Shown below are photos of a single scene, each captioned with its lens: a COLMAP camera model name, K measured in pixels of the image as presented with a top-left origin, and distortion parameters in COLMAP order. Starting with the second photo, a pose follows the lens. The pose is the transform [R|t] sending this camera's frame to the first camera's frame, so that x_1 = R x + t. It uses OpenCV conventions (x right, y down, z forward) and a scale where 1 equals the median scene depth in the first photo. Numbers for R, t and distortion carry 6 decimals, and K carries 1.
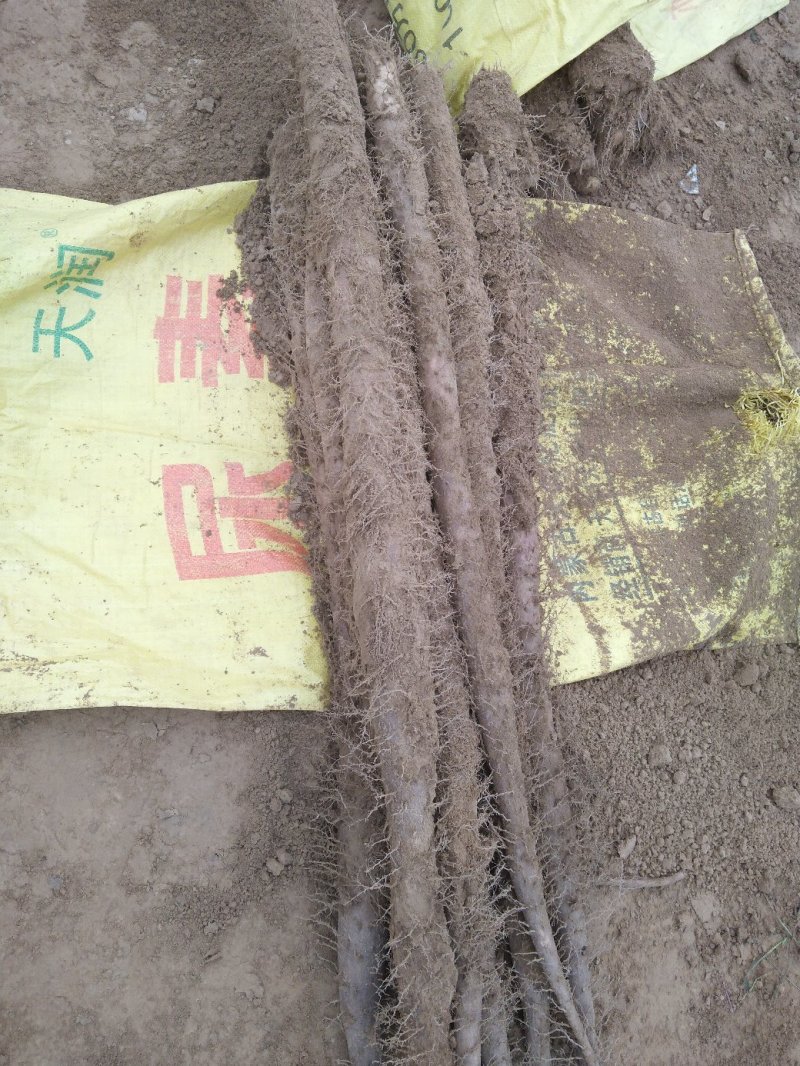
lens RADIAL K [[848.9, 0, 399.6], [0, 848.9, 533.1], [0, 0, 1]] dist [-0.003828, 0.004146]
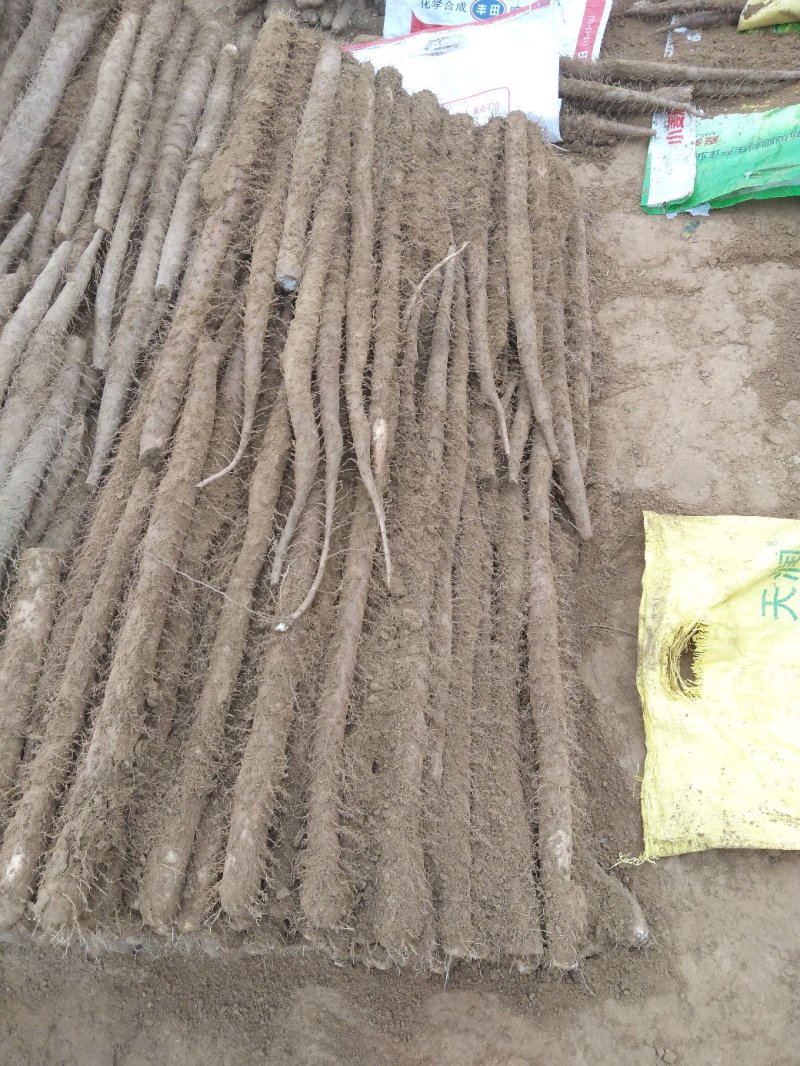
lens RADIAL K [[848.9, 0, 399.9], [0, 848.9, 533.0], [0, 0, 1]] dist [-0.003828, 0.004146]
pose [[0.881428, -0.060231, -0.468462, -0.269349], [-0.072297, 0.962942, -0.259838, 0.094307], [0.466752, 0.262897, 0.844410, -0.671761]]
